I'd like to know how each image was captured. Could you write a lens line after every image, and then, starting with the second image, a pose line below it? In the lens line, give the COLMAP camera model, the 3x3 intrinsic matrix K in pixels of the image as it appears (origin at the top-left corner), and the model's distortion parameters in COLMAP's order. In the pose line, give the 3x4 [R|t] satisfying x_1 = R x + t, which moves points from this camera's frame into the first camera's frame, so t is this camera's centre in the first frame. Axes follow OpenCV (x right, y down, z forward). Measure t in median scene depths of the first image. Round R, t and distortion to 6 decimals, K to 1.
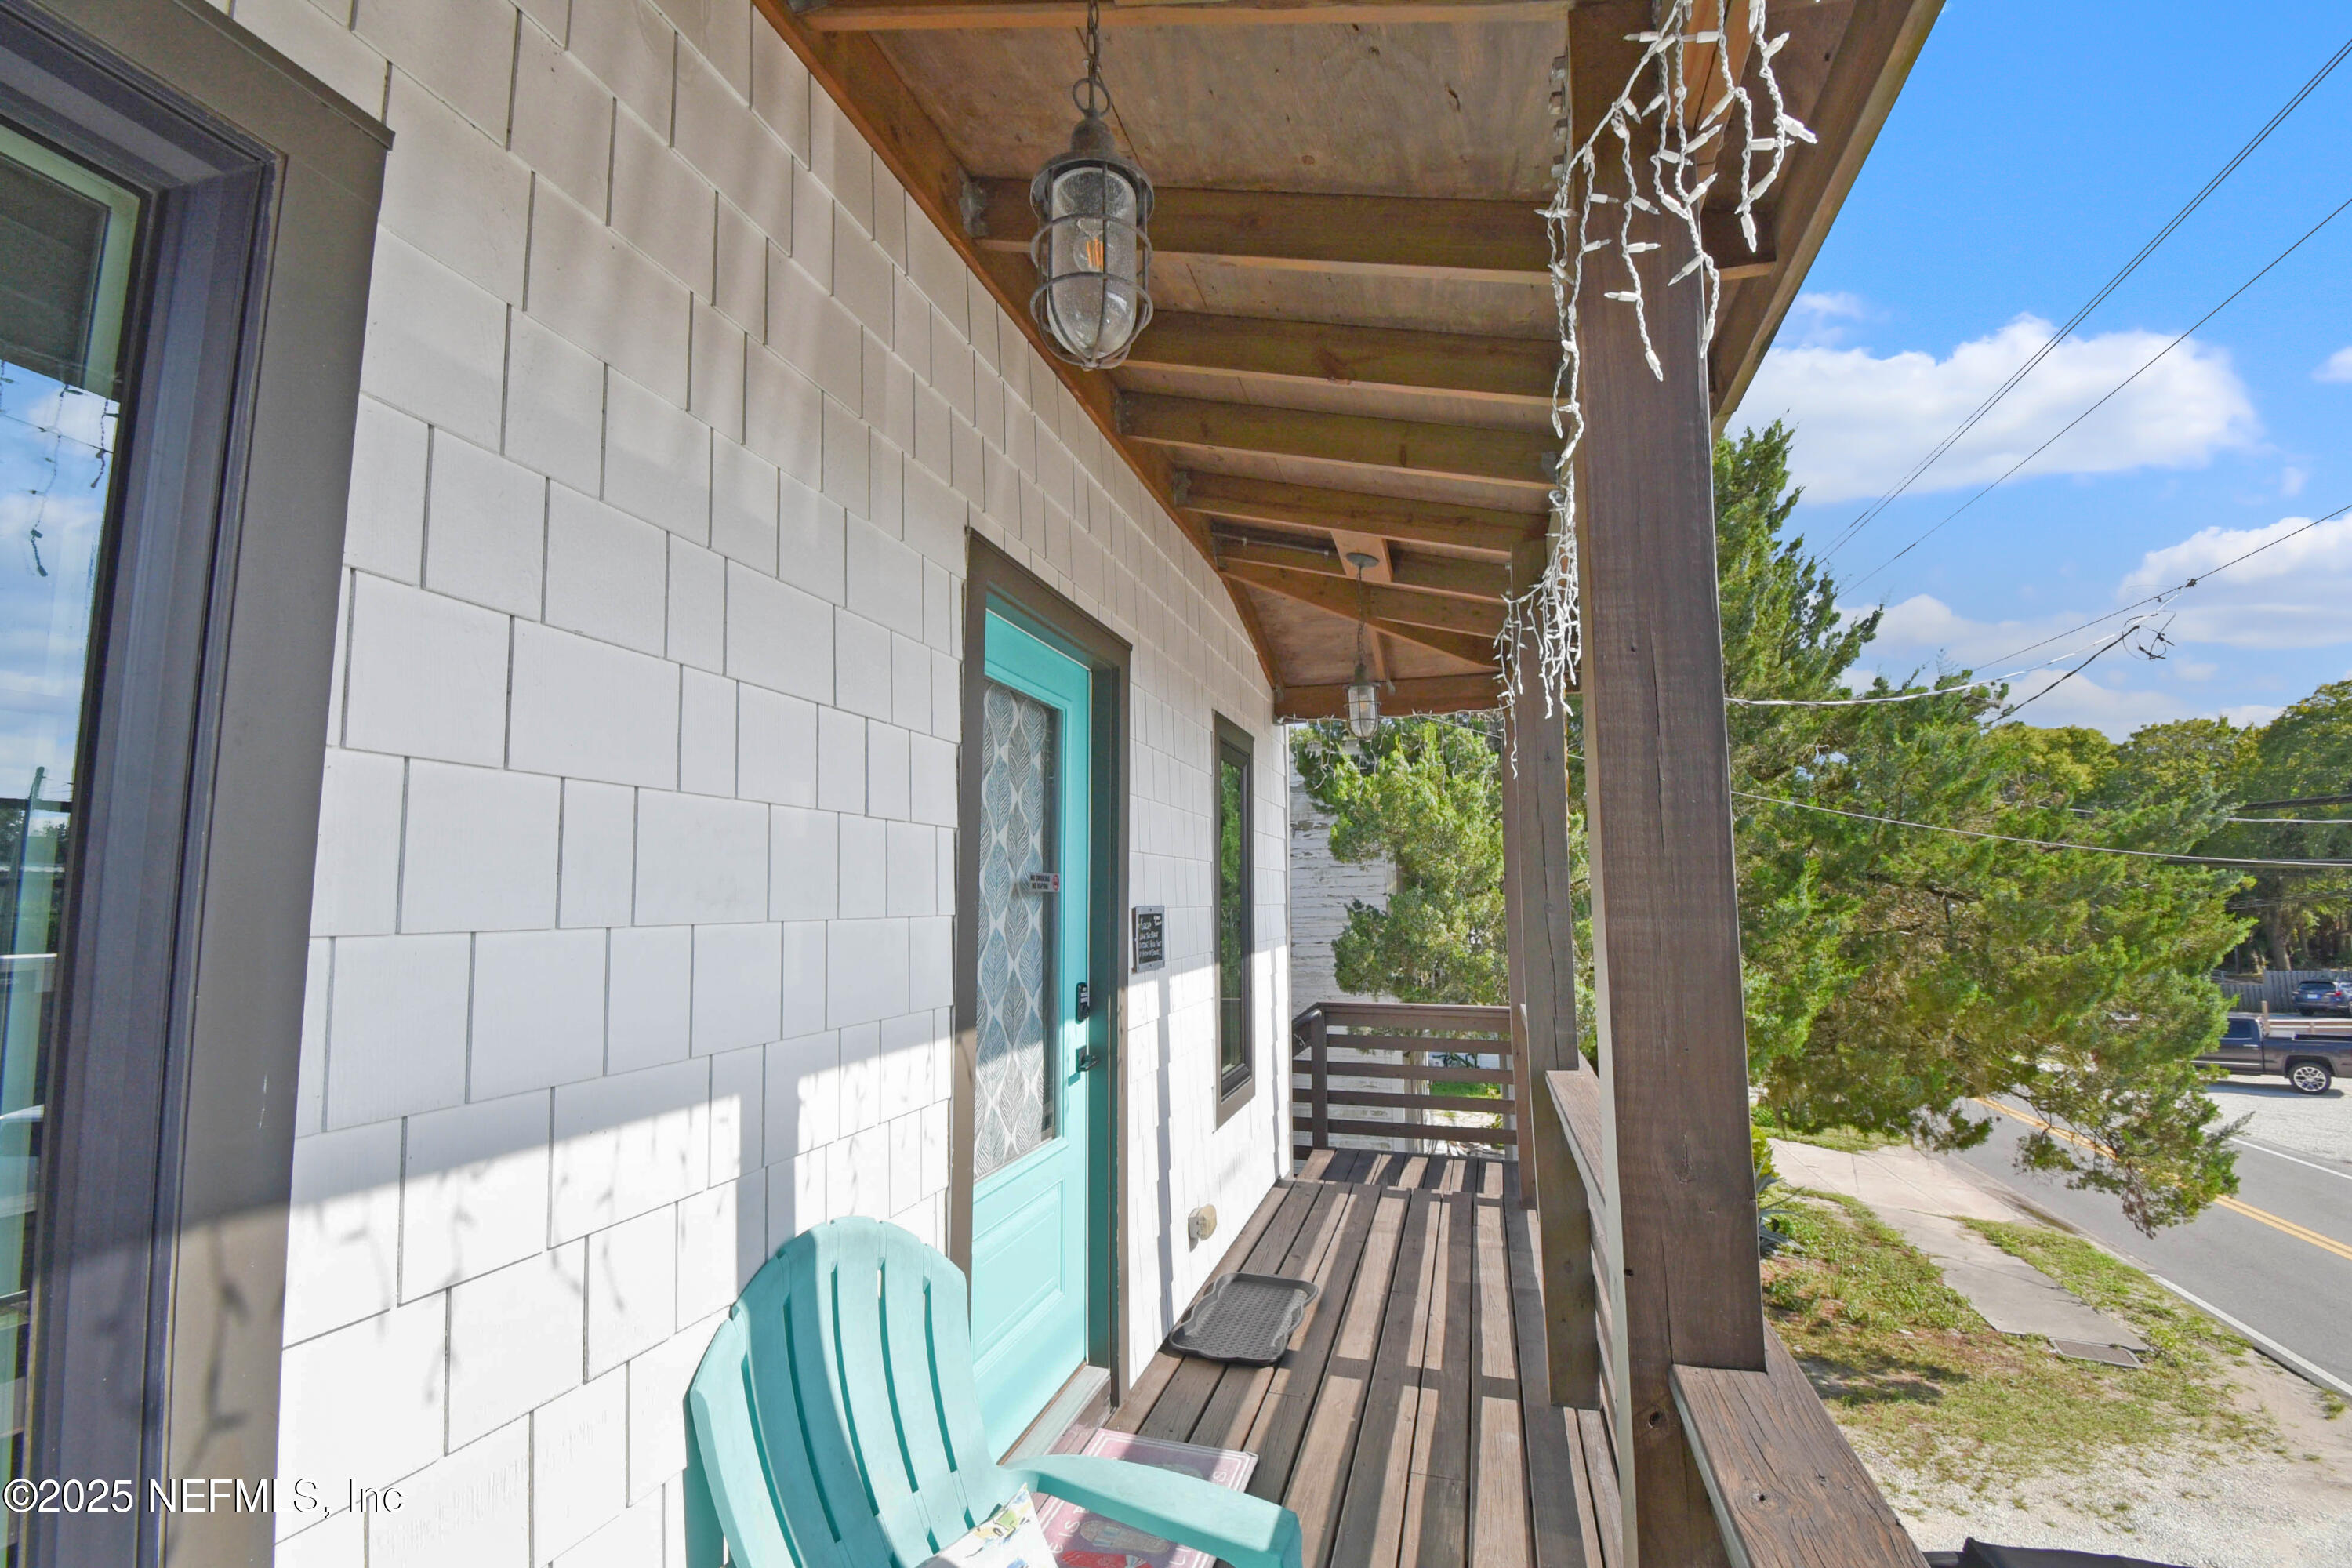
lens RADIAL K [[1047.1, 0, 1173.1], [0, 1047.1, 793.7], [0, 0, 1]] dist [-0.005852, -0.000945]
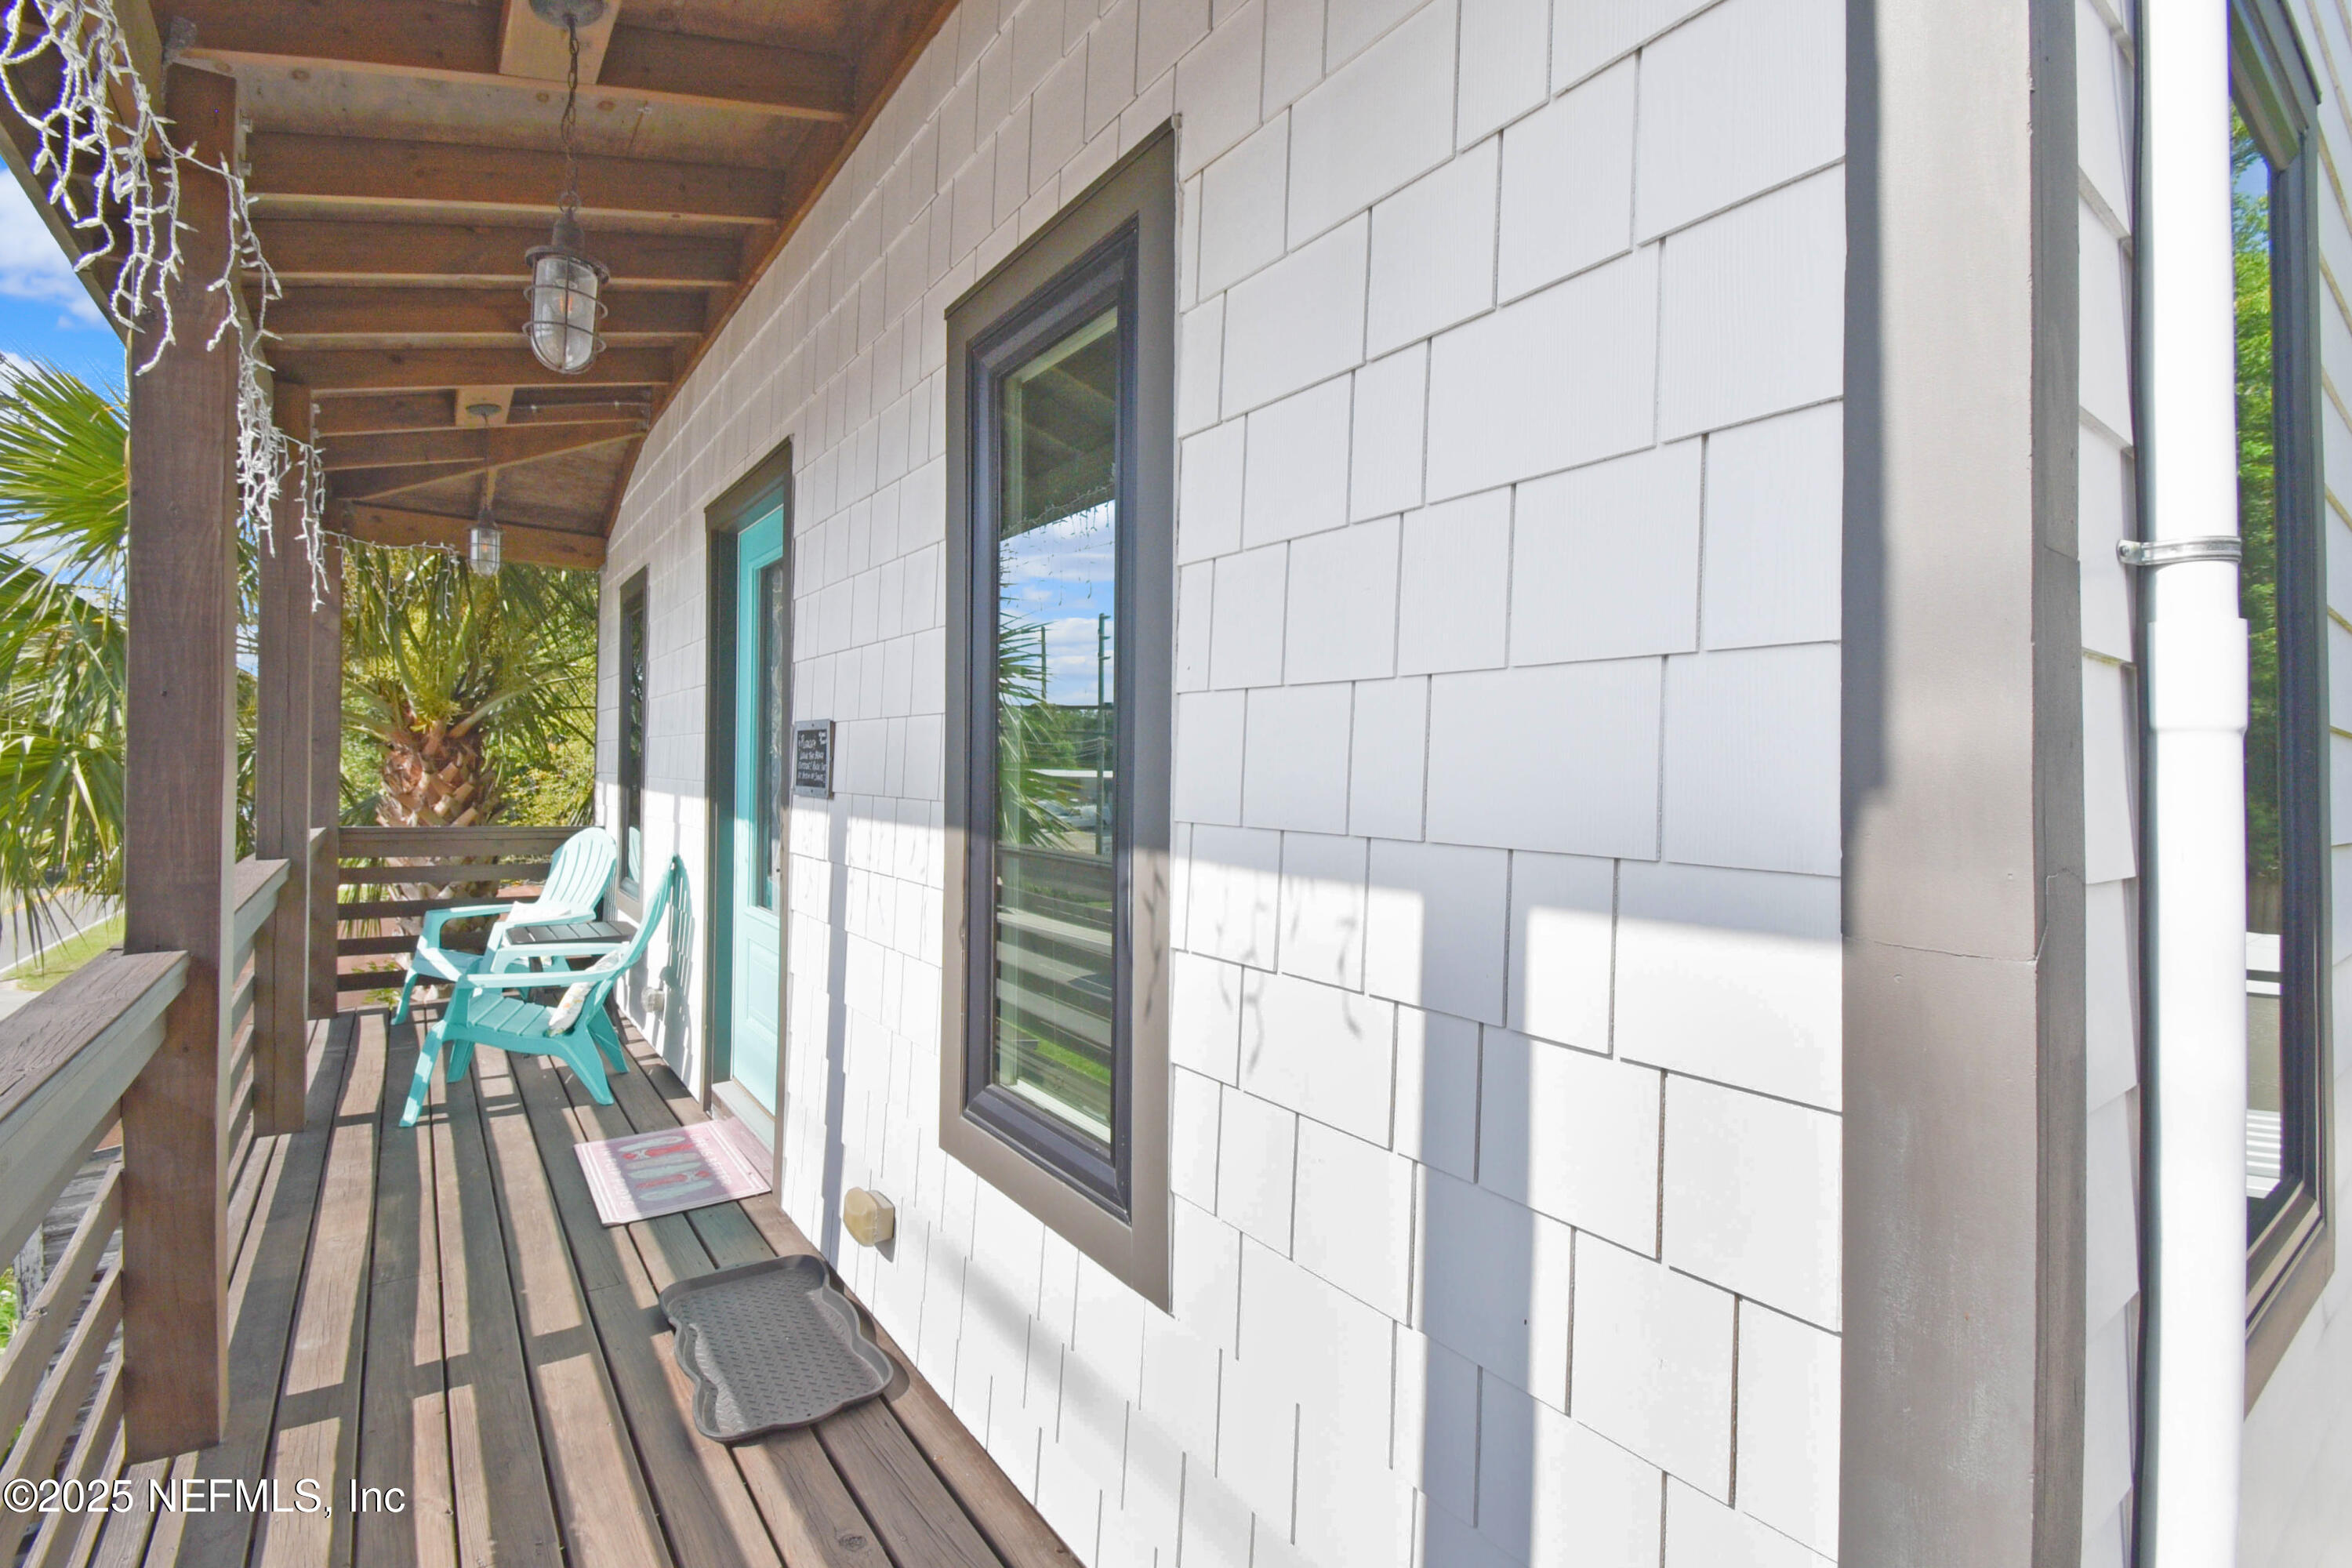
lens RADIAL K [[1047.1, 0, 1167.3], [0, 1047.1, 770.2], [0, 0, 1]] dist [-0.005852, -0.000945]
pose [[-0.614527, 0.011748, -0.788808, 0.483668], [0.074401, 0.996295, -0.043125, 0.216612], [0.785379, -0.085190, -0.613125, 1.834151]]
